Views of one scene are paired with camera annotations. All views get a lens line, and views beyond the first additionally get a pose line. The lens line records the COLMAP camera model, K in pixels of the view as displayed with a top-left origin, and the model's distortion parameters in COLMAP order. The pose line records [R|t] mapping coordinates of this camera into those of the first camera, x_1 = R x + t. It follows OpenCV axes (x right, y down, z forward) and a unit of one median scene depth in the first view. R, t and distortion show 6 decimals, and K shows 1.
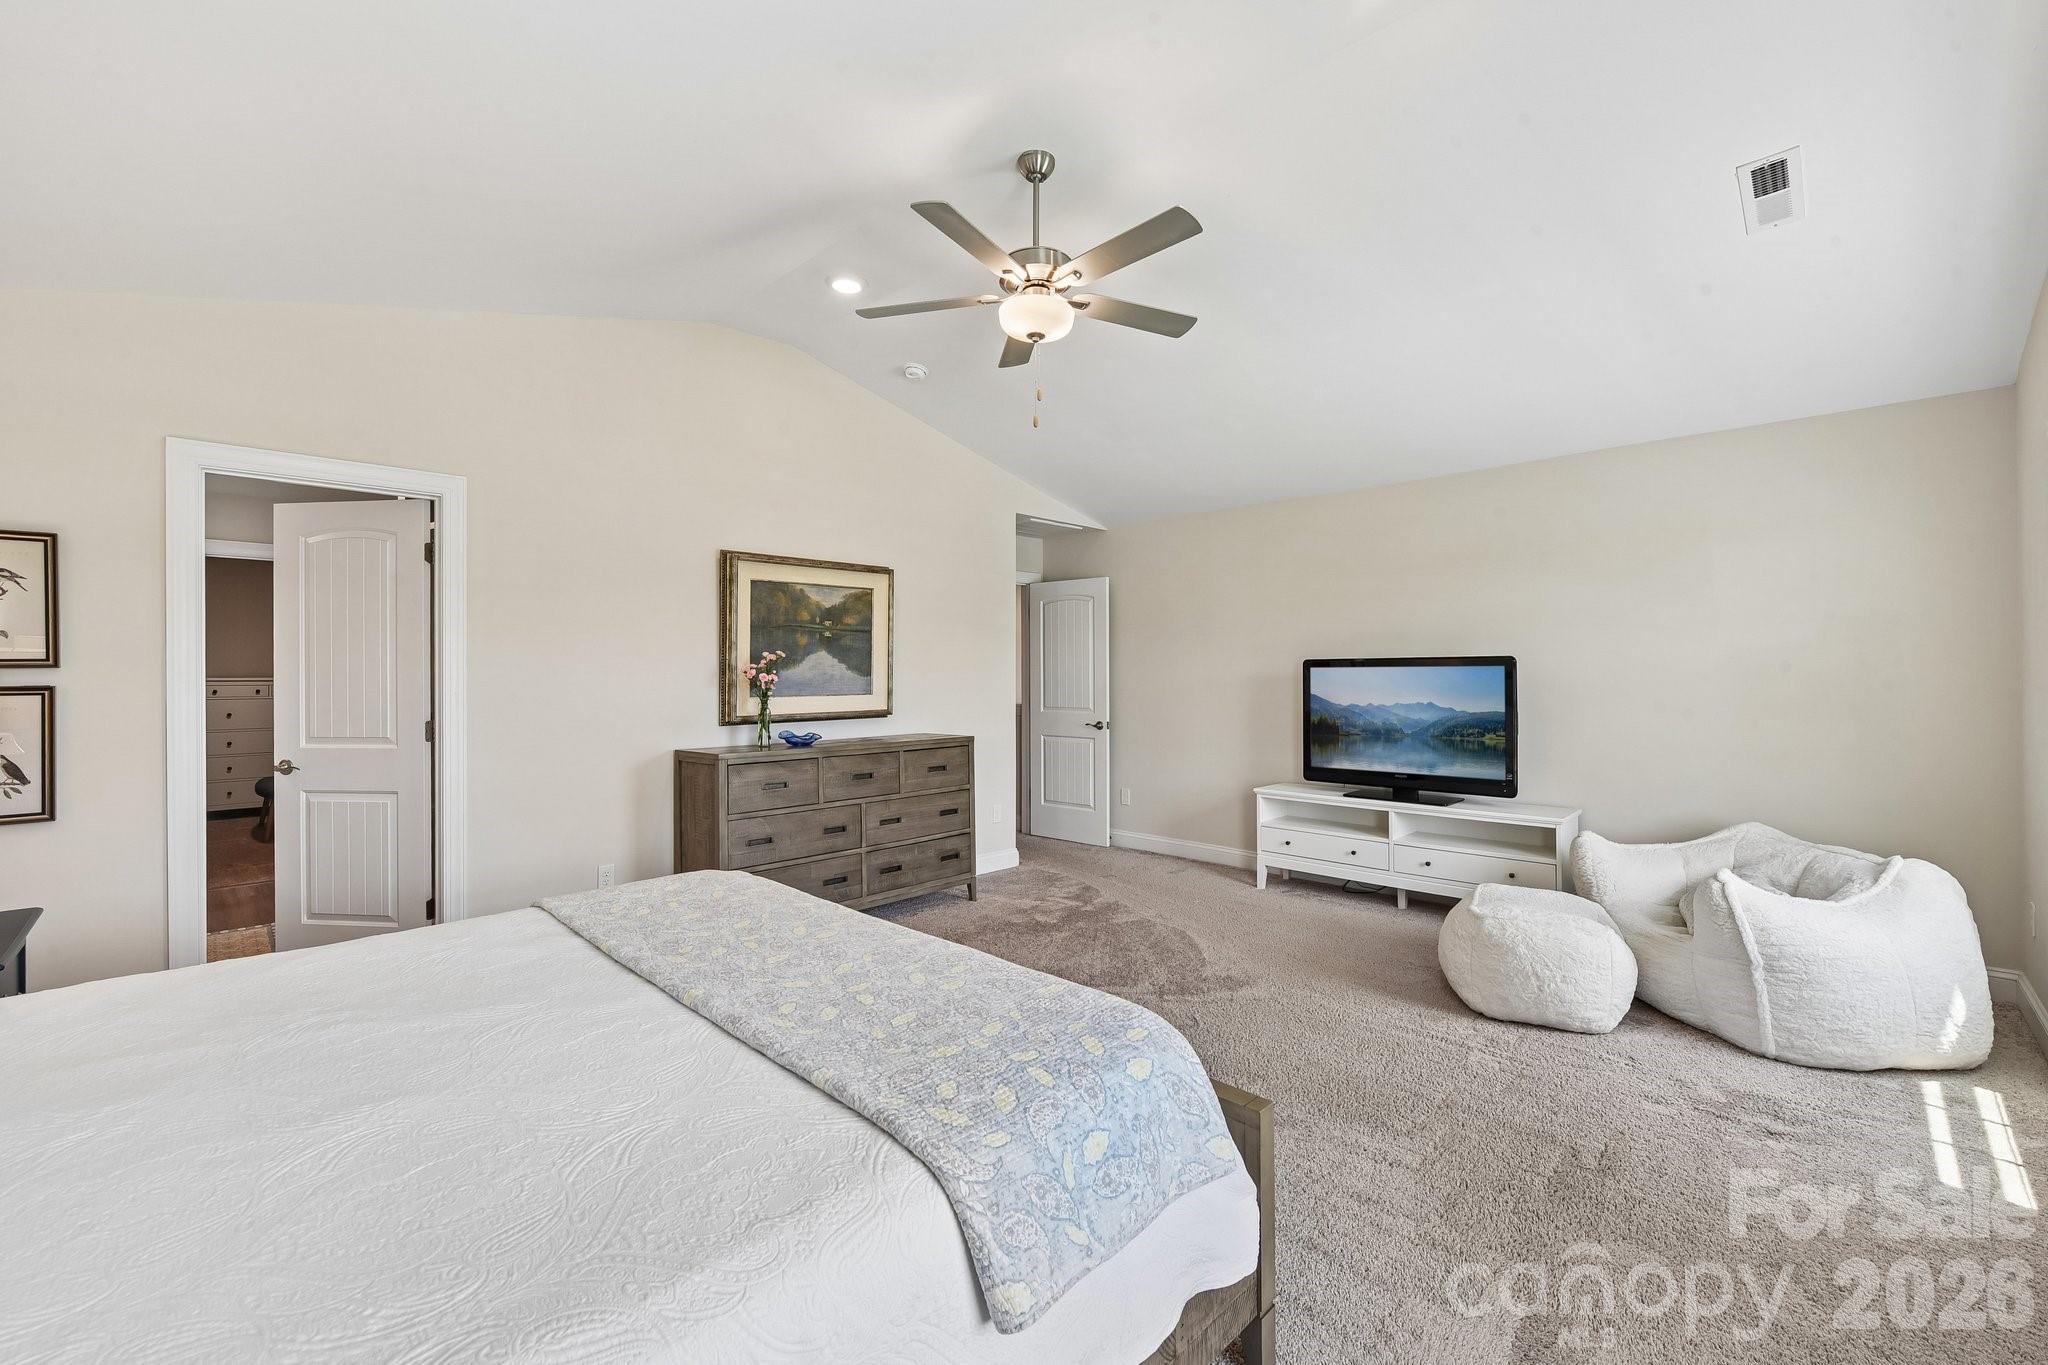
lens RADIAL K [[847.1, 0, 1013.0], [0, 847.1, 680.0], [0, 0, 1]] dist [-0.014740, 0.000942]
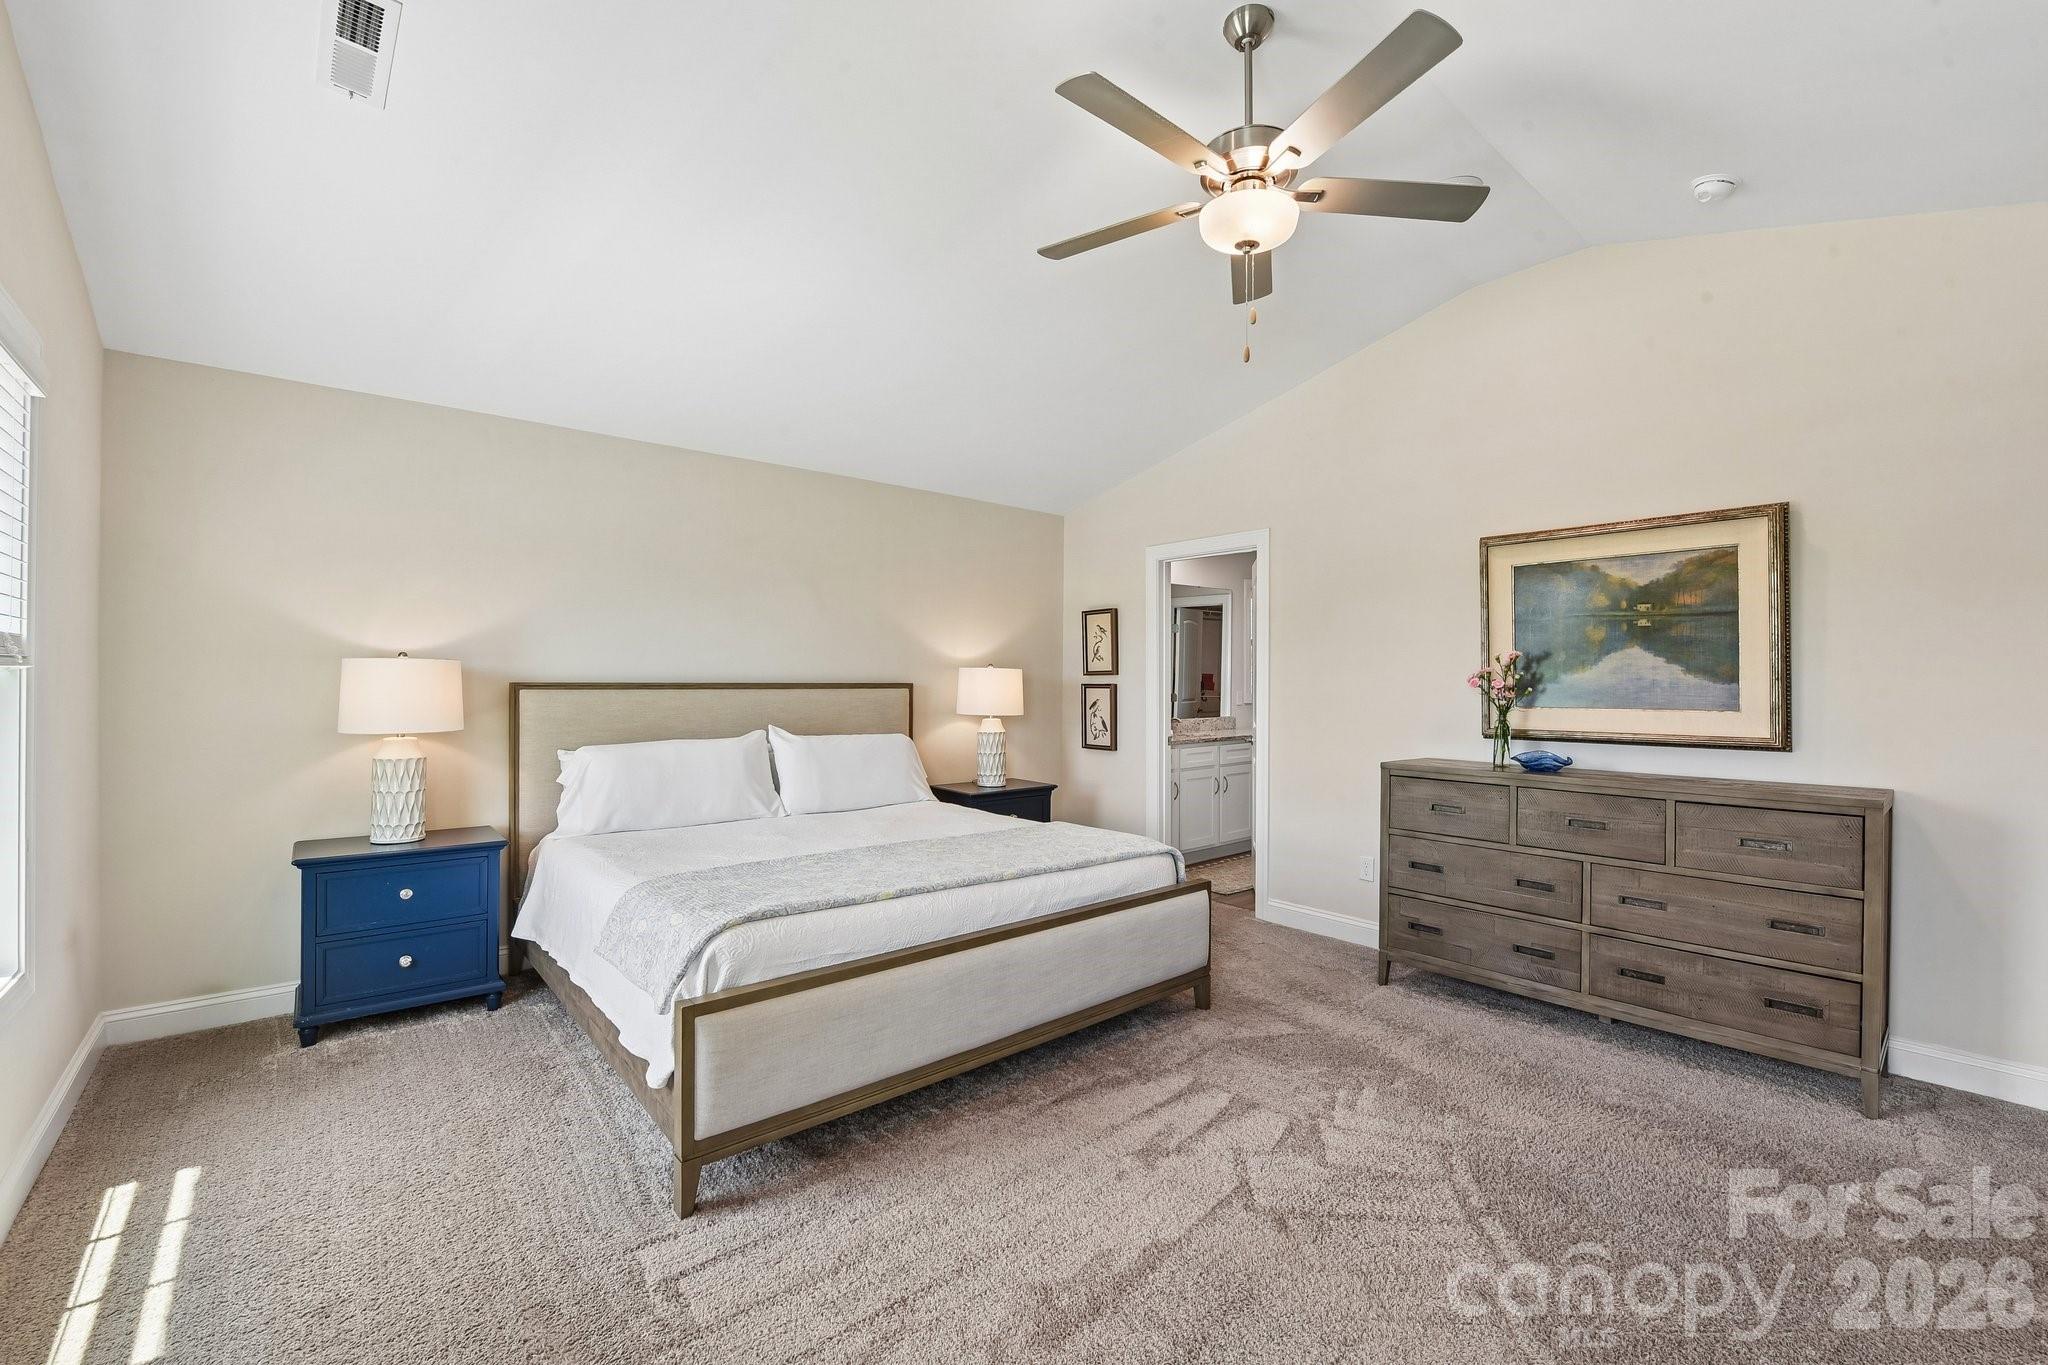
lens RADIAL K [[847.1, 0, 1010.3], [0, 847.1, 677.5], [0, 0, 1]] dist [-0.014740, 0.000942]
pose [[-0.090193, 0.004073, -0.995916, 0.530560], [-0.004518, 0.999980, 0.004499, -0.009463], [0.995914, 0.004906, -0.090173, 0.543009]]
